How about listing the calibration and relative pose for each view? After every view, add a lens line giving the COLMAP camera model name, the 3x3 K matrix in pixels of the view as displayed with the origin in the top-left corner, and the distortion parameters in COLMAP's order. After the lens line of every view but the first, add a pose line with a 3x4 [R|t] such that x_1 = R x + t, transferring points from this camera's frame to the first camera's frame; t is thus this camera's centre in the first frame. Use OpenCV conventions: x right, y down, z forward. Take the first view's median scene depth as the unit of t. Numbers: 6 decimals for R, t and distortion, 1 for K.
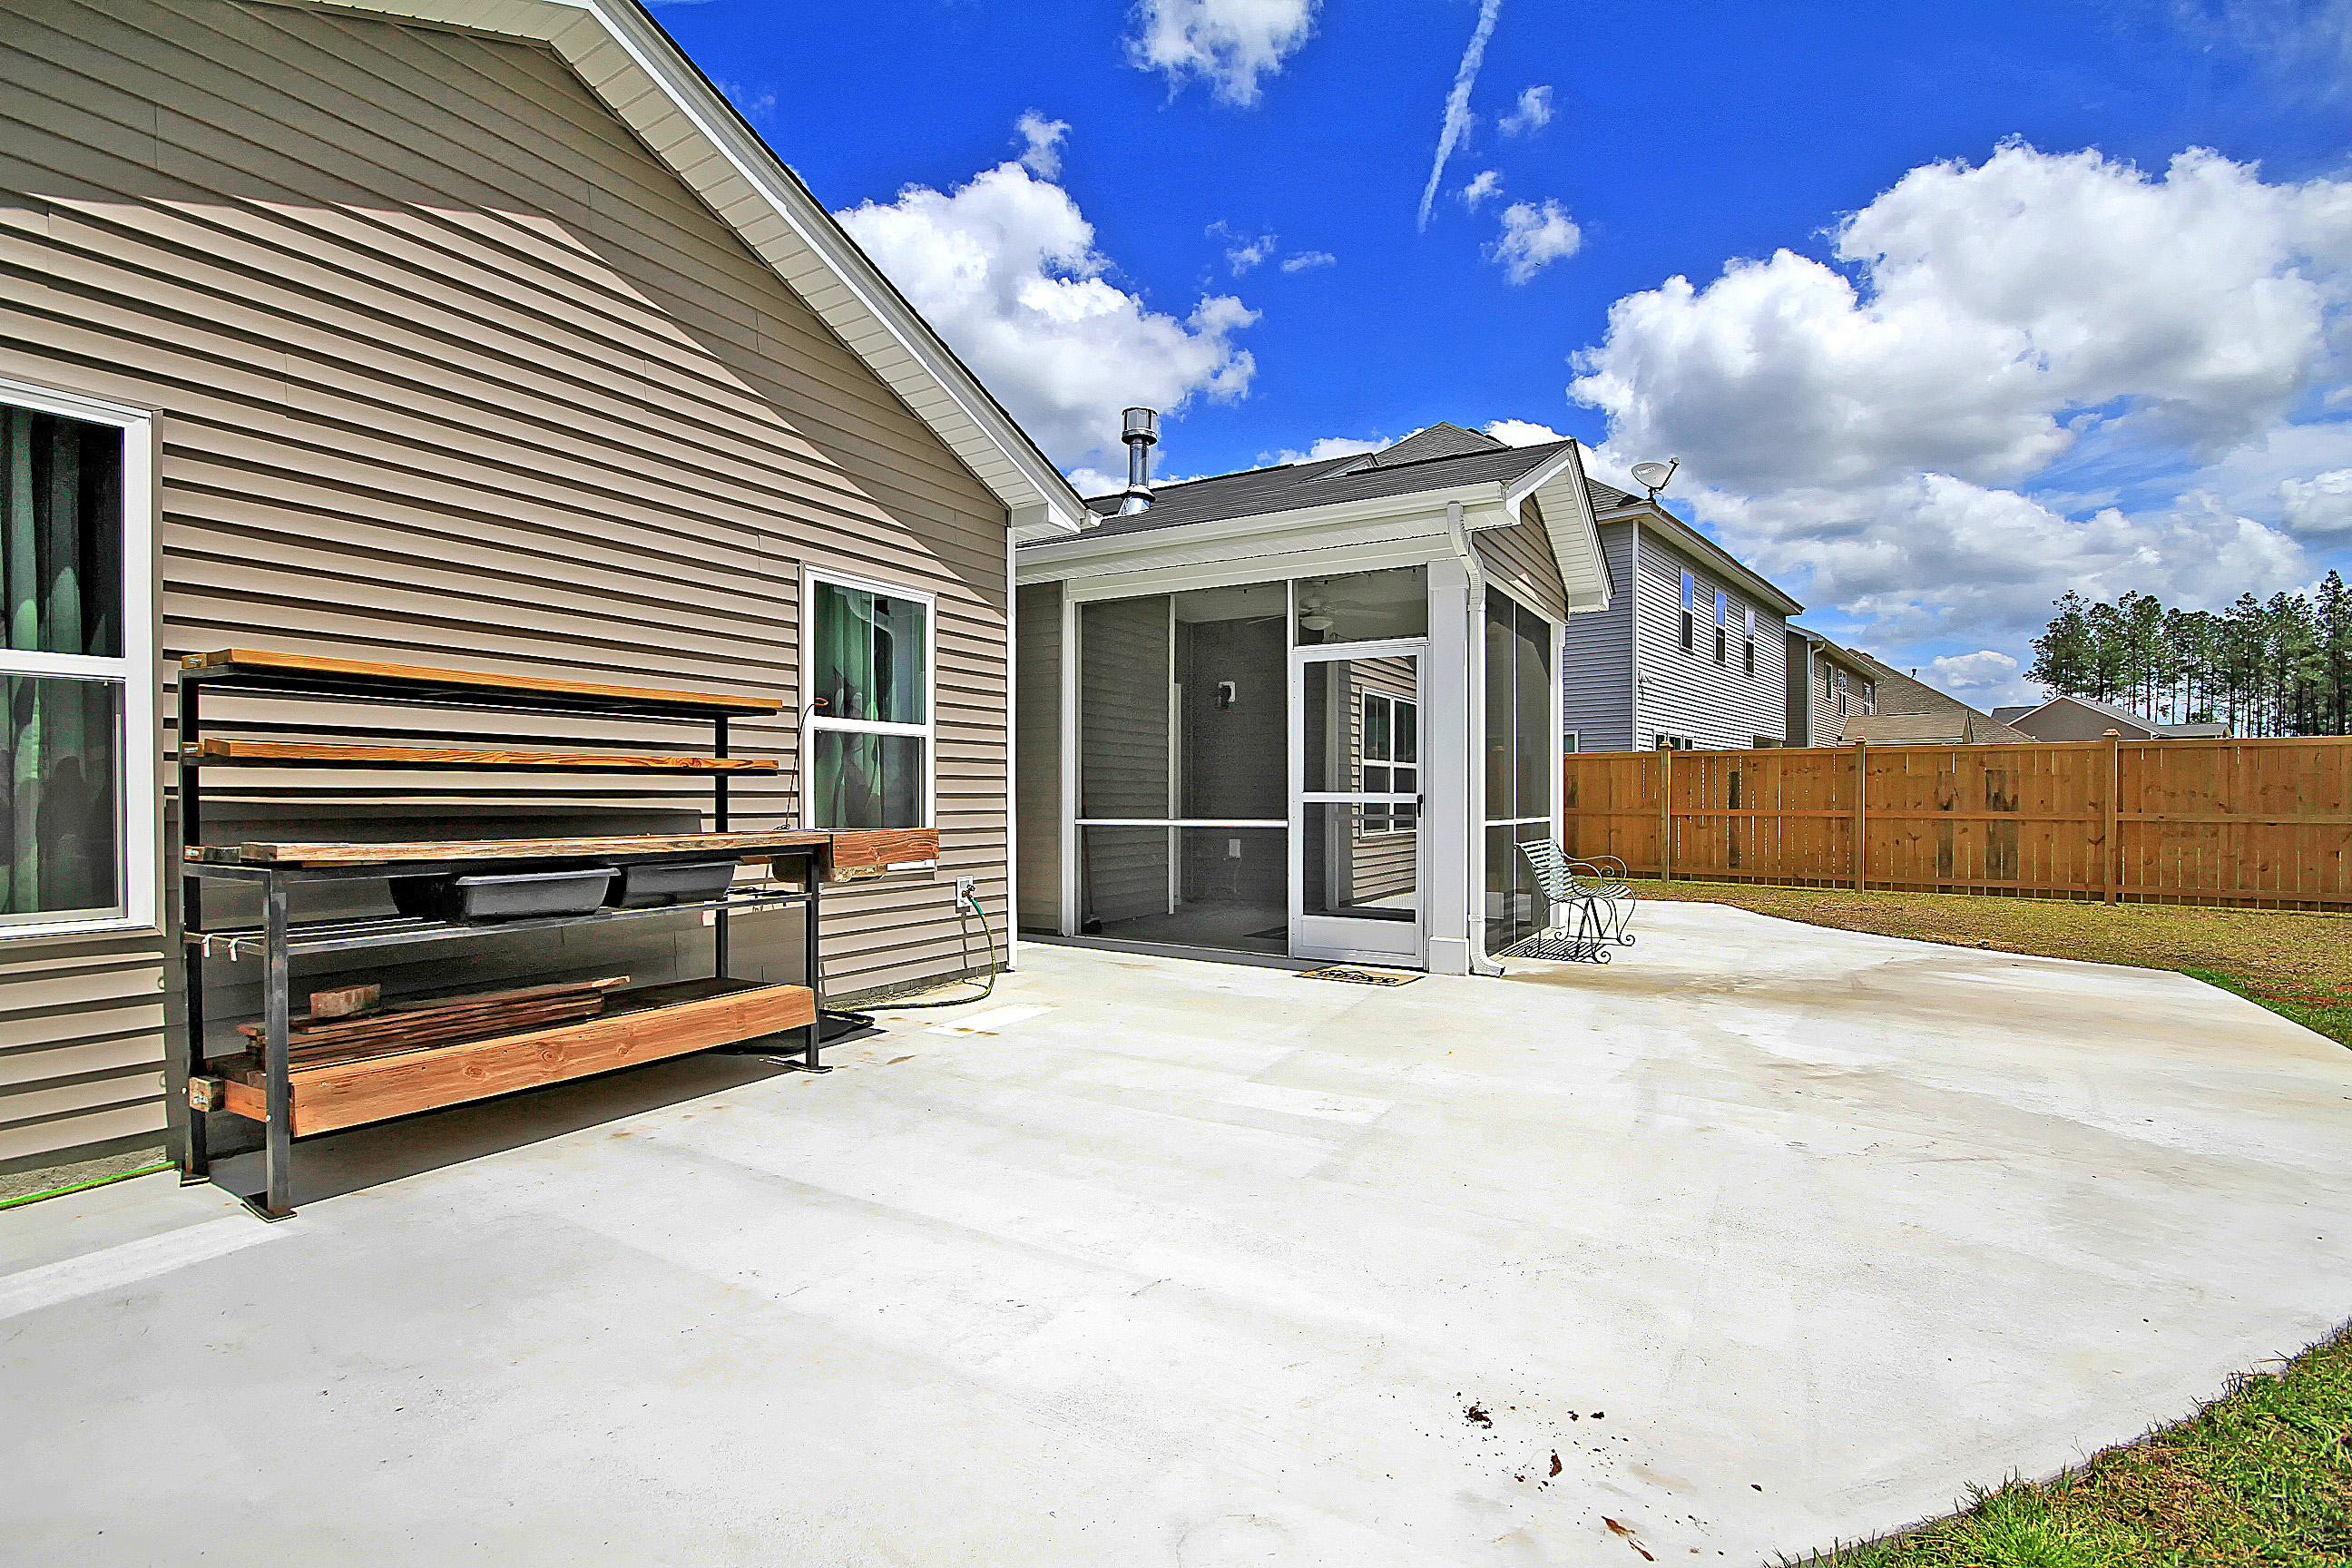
lens RADIAL K [[1108.8, 0, 1176.0], [0, 1108.8, 784.0], [0, 0, 1]] dist [-0.000242, 0.000145]
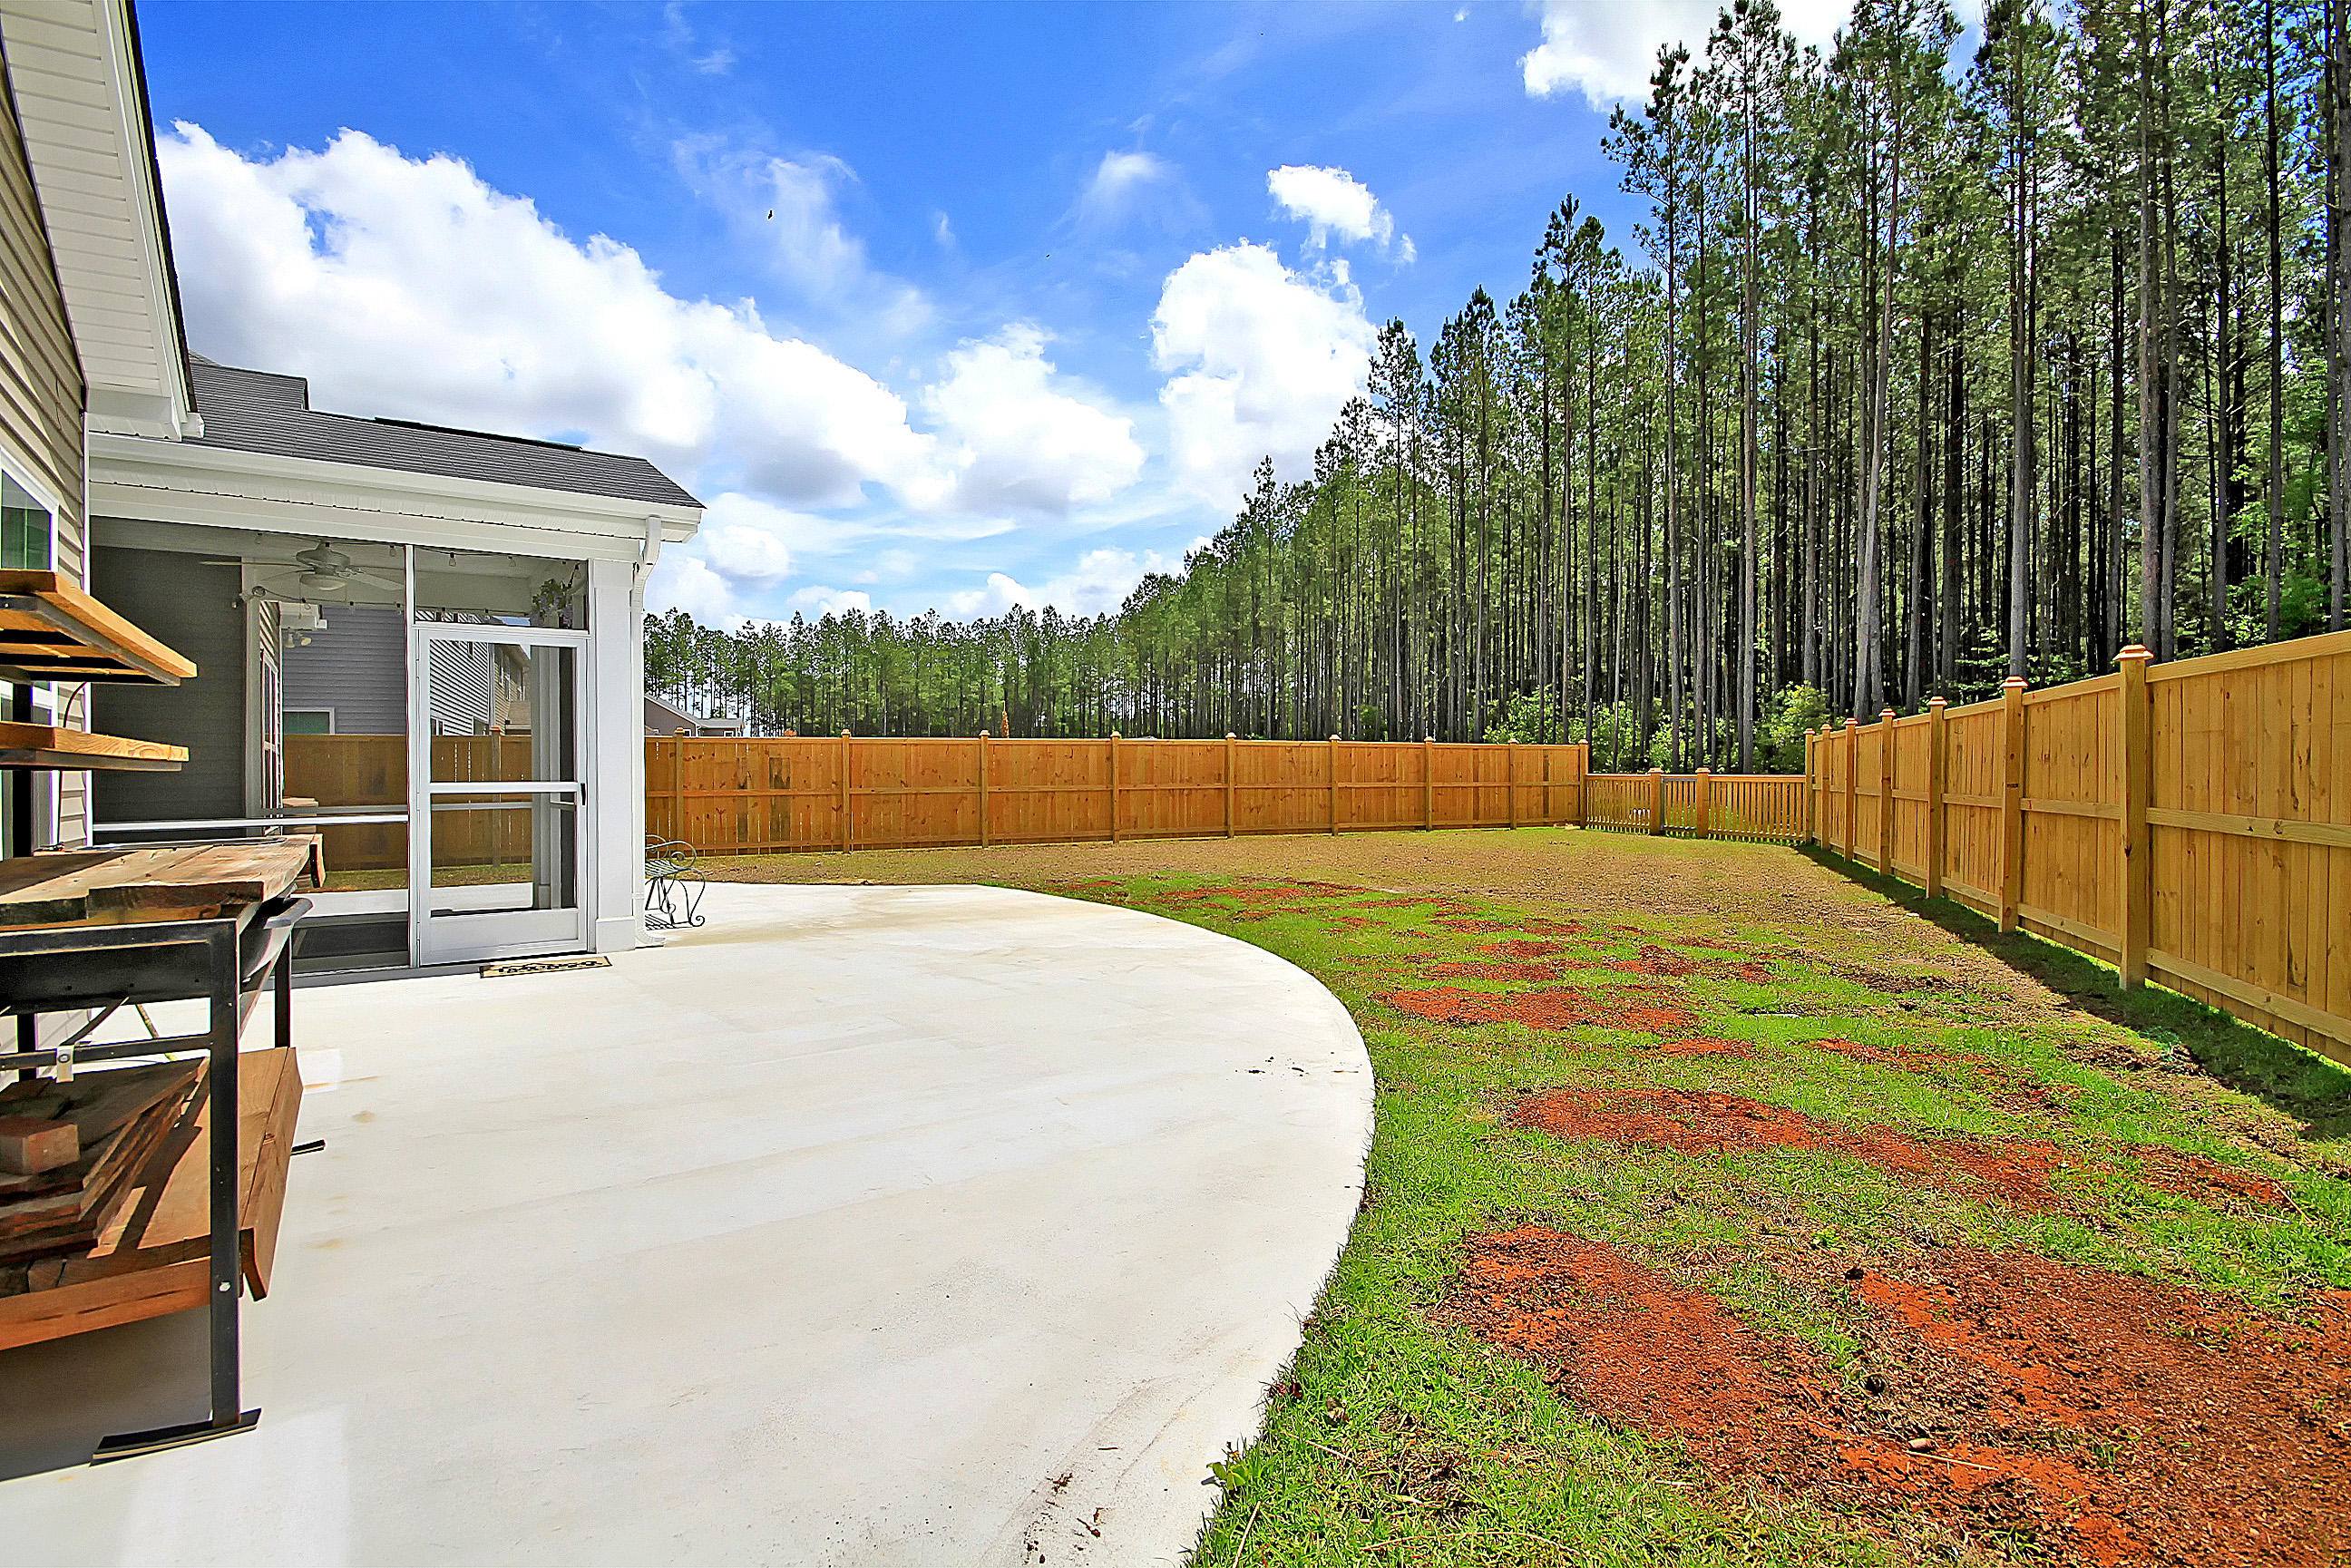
lens RADIAL K [[1108.2, 0, 1175.5], [0, 1108.2, 784.0], [0, 0, 1]] dist [-0.000242, 0.000145]
pose [[0.398658, -0.015401, 0.916970, -0.285011], [-0.000685, 0.999854, 0.017091, -0.004414], [-0.917099, -0.007442, 0.398589, 0.046141]]
